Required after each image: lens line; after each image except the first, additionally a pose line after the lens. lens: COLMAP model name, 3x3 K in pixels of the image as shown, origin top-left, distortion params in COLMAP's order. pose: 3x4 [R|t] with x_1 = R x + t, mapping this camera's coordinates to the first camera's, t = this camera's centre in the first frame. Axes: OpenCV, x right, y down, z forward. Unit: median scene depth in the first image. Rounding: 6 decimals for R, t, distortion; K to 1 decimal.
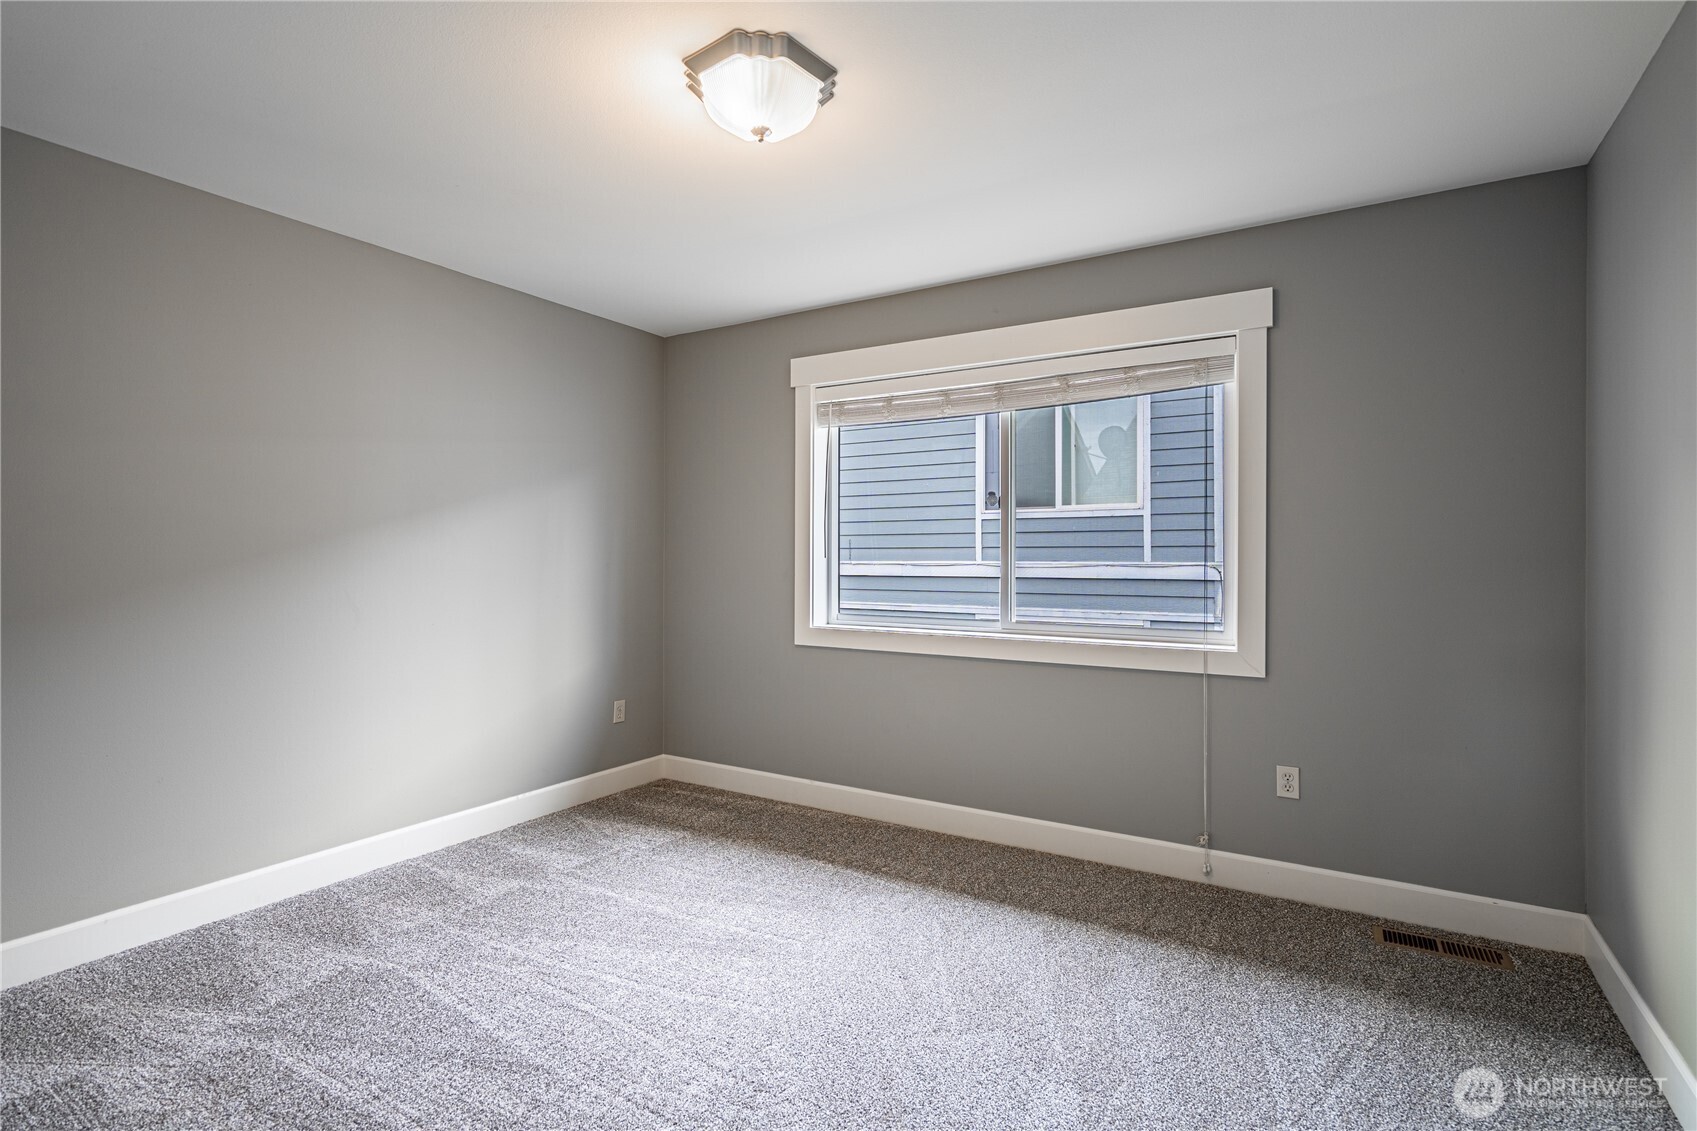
lens RADIAL K [[809.8, 0, 846.4], [0, 809.8, 567.0], [0, 0, 1]] dist [-0.004069, 0.001686]
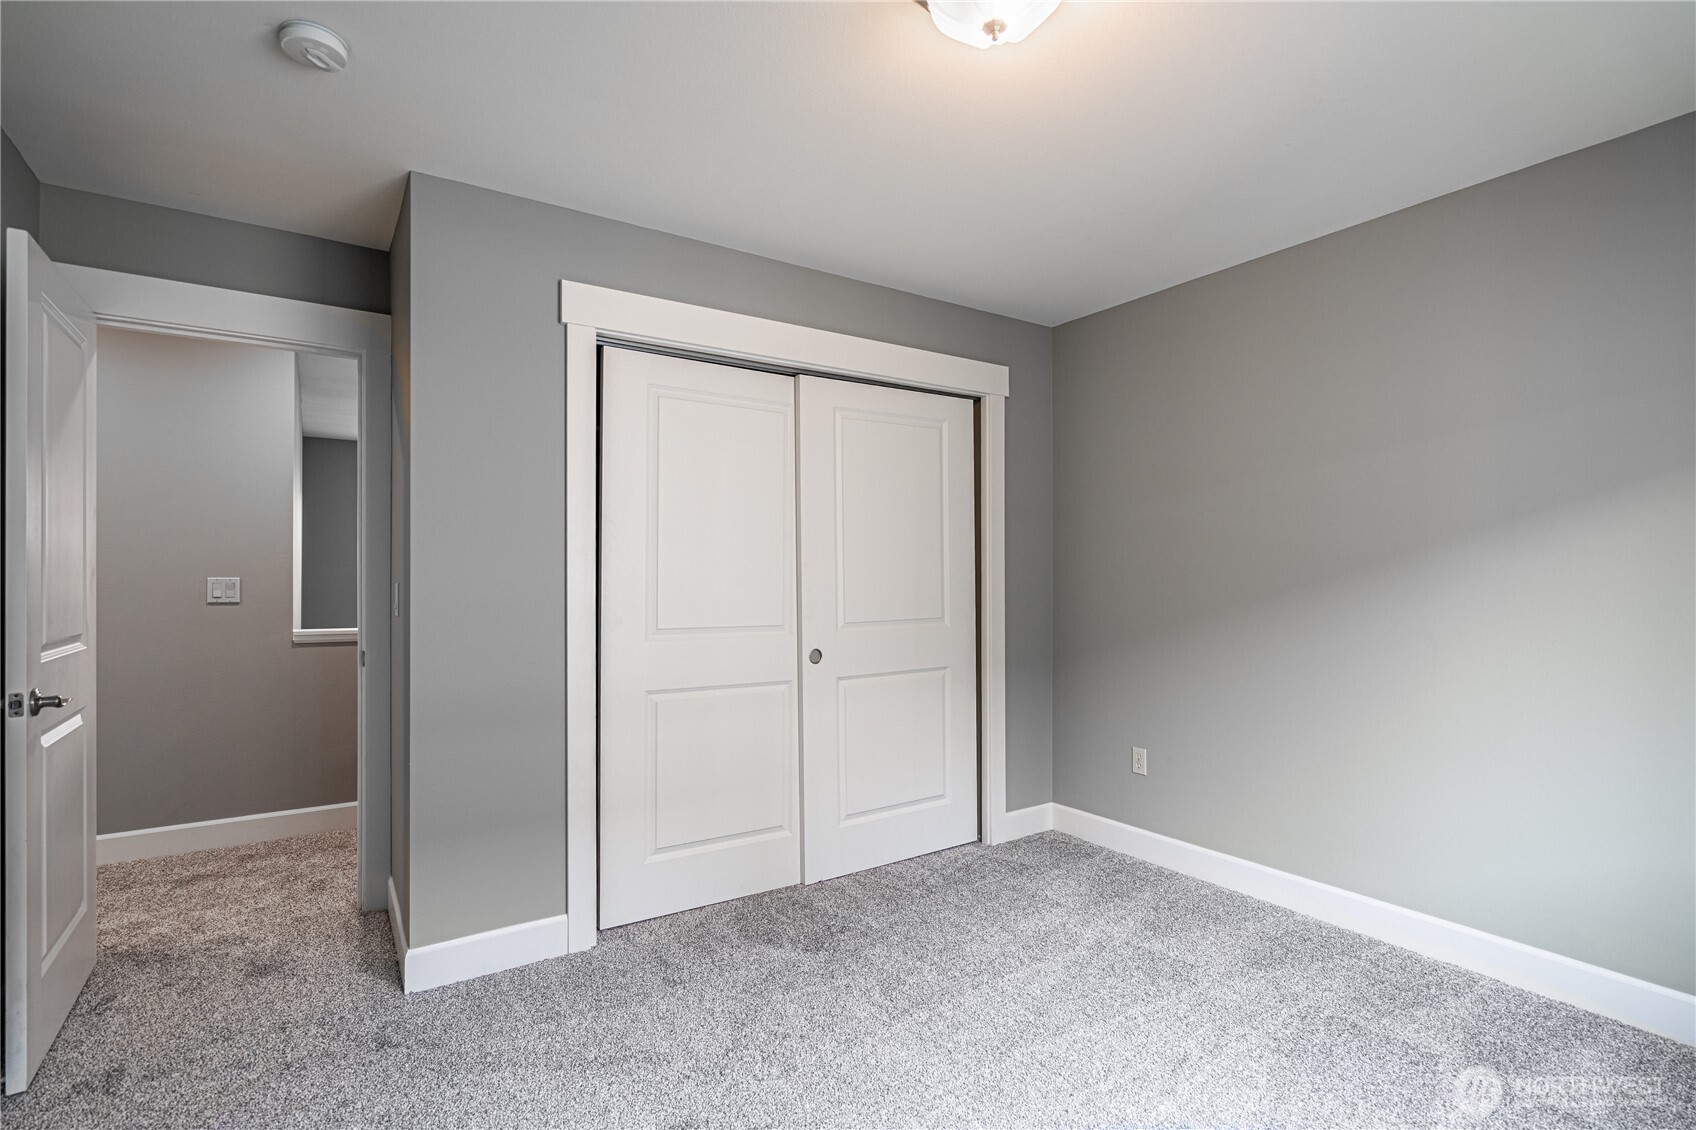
lens RADIAL K [[809.3, 0, 846.5], [0, 809.3, 570.6], [0, 0, 1]] dist [-0.004069, 0.001686]
pose [[-0.412813, -0.008319, -0.910778, 0.521305], [-0.013654, 0.999902, -0.002944, -0.028225], [0.910713, 0.011220, -0.412887, 0.898283]]
